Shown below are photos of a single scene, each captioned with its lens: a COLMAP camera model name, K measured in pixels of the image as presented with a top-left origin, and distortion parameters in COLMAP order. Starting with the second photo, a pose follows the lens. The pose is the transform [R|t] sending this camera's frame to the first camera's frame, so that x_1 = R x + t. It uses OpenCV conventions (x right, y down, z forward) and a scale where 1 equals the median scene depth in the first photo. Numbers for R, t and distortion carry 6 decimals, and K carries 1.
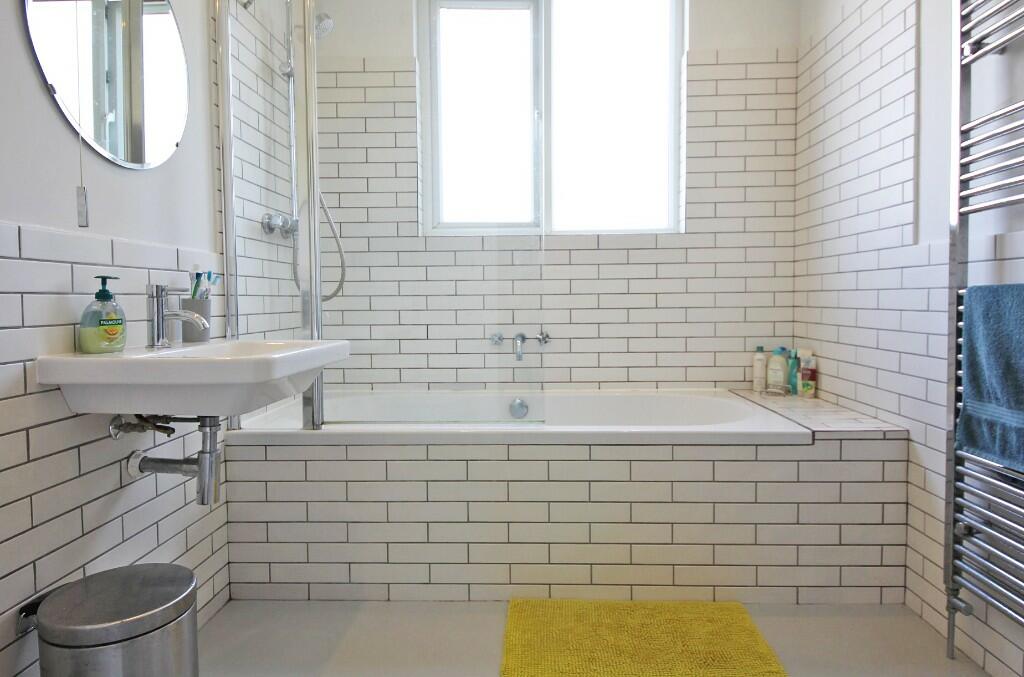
lens RADIAL K [[606.0, 0, 523.9], [0, 606.0, 319.3], [0, 0, 1]] dist [0.028261, -0.027814]
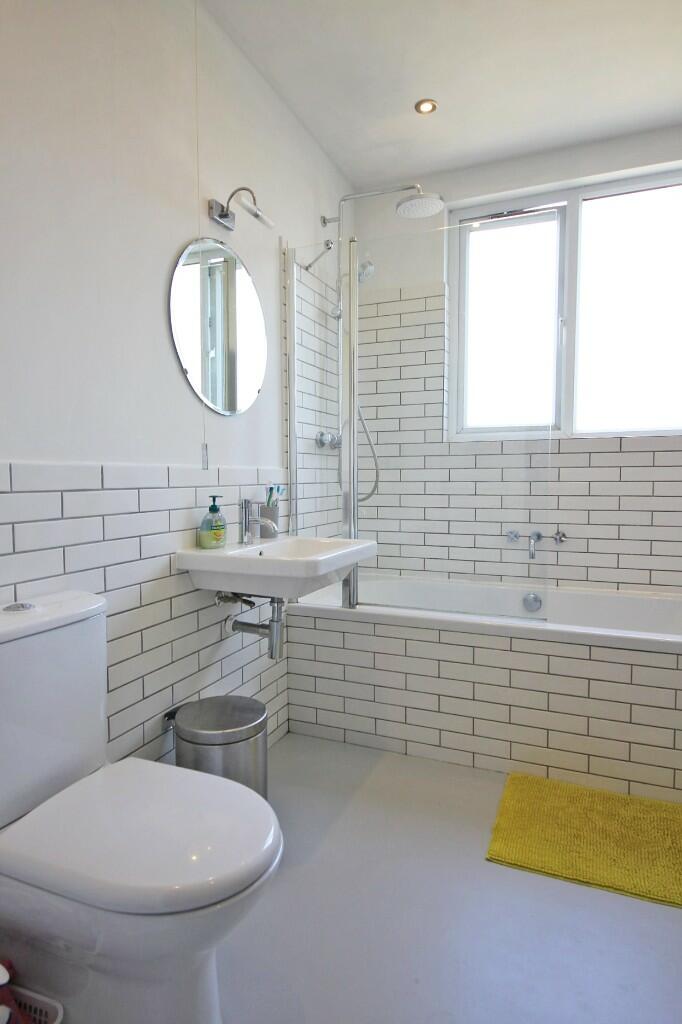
lens RADIAL K [[587.8, 0, 340.9], [0, 587.8, 514.6], [0, 0, 1]] dist [0.022555, -0.010385]
pose [[0.933445, 0.029181, -0.357533, 0.062849], [-0.018996, 0.999308, 0.031965, -0.049540], [0.358218, -0.023046, 0.933353, -0.130990]]
